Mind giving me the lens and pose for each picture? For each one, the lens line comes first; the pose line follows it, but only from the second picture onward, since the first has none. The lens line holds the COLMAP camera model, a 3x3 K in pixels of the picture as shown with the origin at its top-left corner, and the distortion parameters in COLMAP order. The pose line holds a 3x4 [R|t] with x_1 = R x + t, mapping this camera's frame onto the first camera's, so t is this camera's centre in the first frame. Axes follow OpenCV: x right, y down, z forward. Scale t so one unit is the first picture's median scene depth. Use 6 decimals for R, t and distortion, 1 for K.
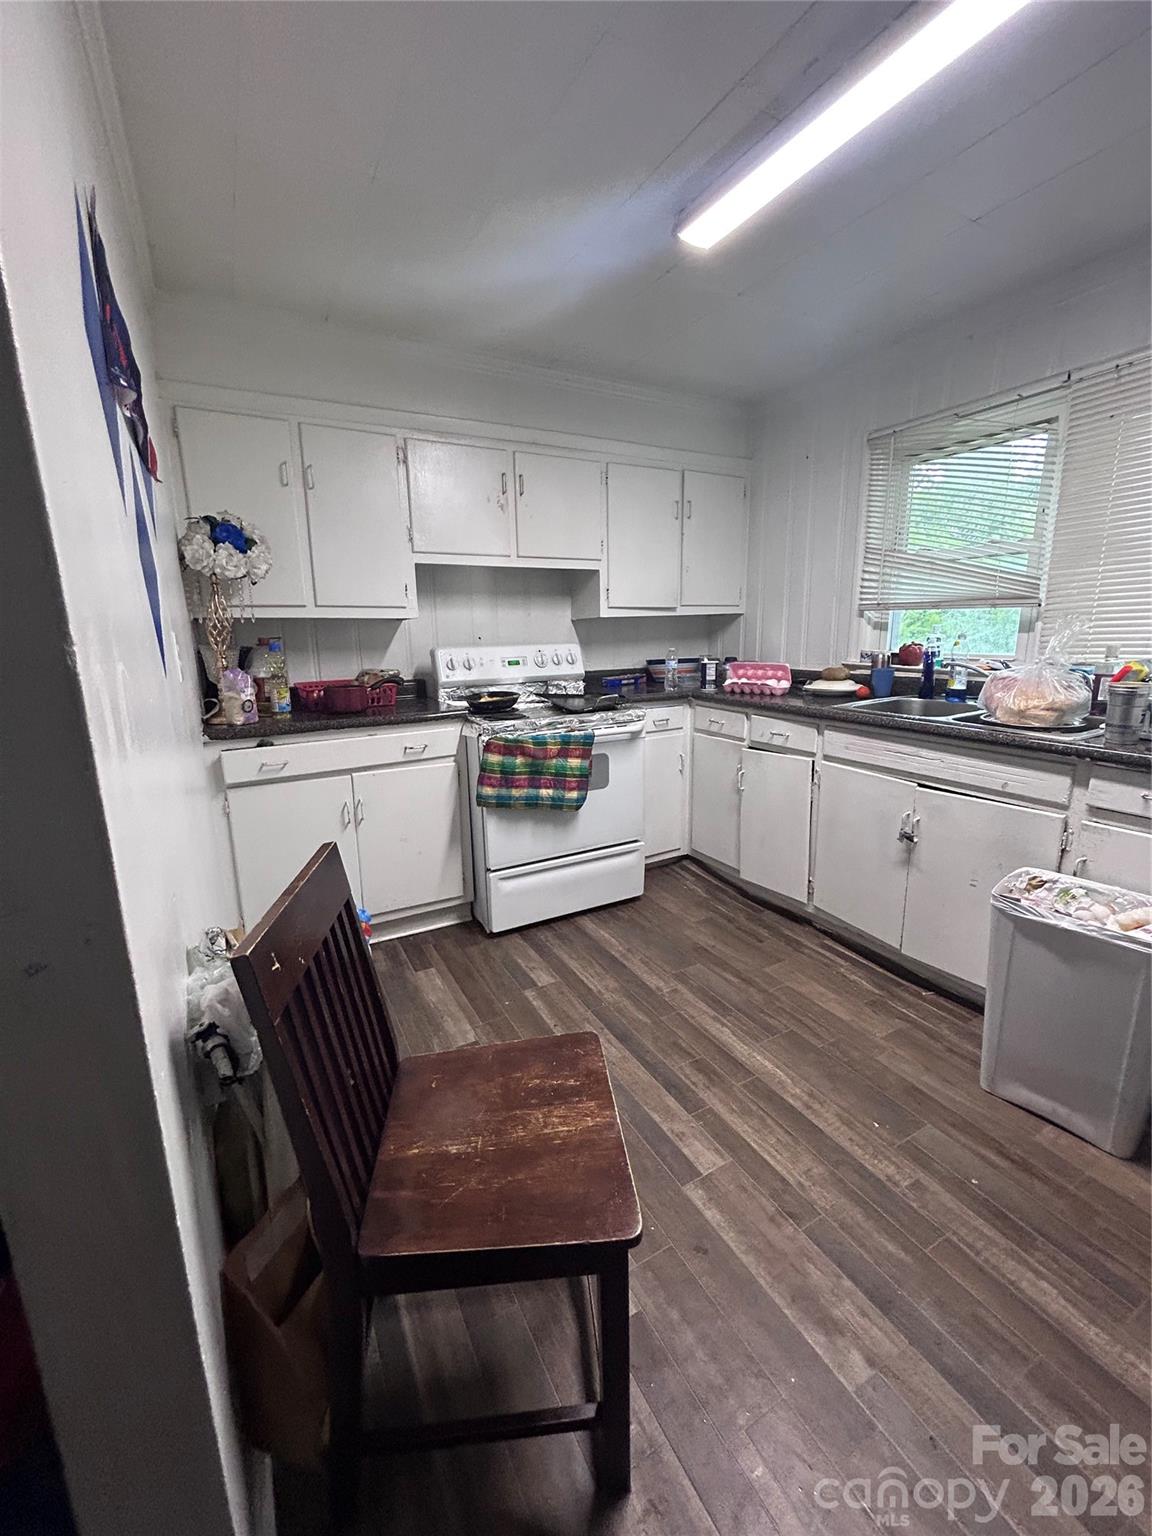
lens RADIAL K [[620.9, 0, 573.0], [0, 620.9, 765.3], [0, 0, 1]] dist [-0.000721, 0.001882]
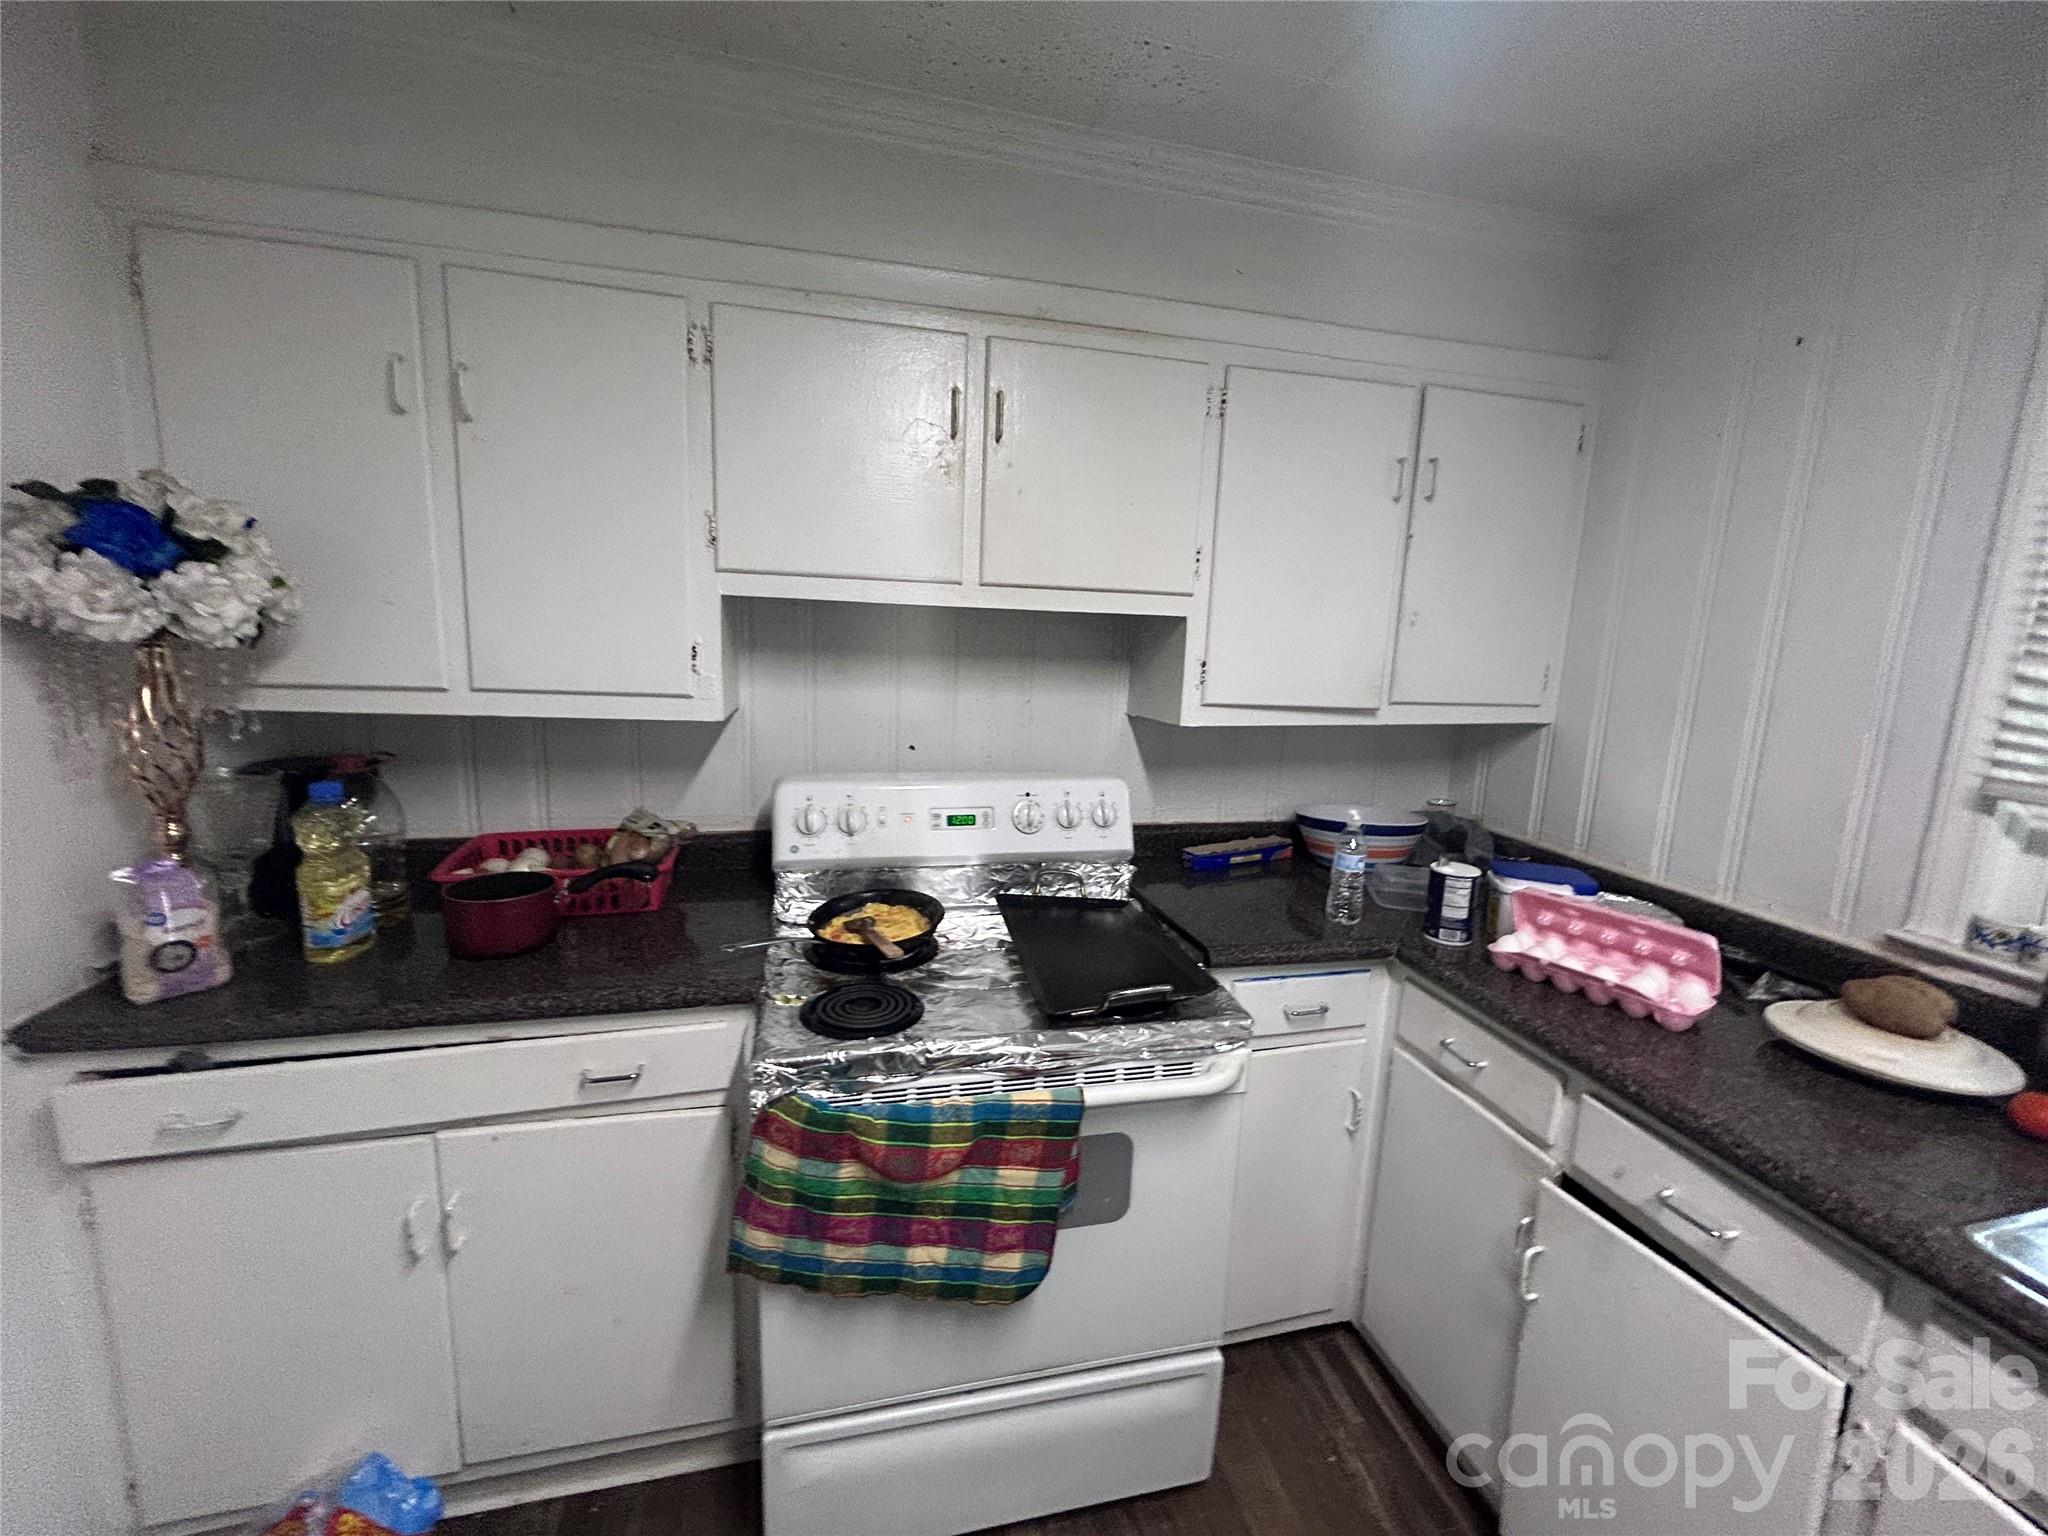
lens RADIAL K [[827.8, 0, 1024.9], [0, 827.8, 763.7], [0, 0, 1]] dist [-0.000721, 0.001882]
pose [[0.966058, 0.095453, -0.240042, 0.087880], [-0.107728, 0.993434, -0.038515, -0.200680], [0.234789, 0.063067, 0.969998, 0.480311]]
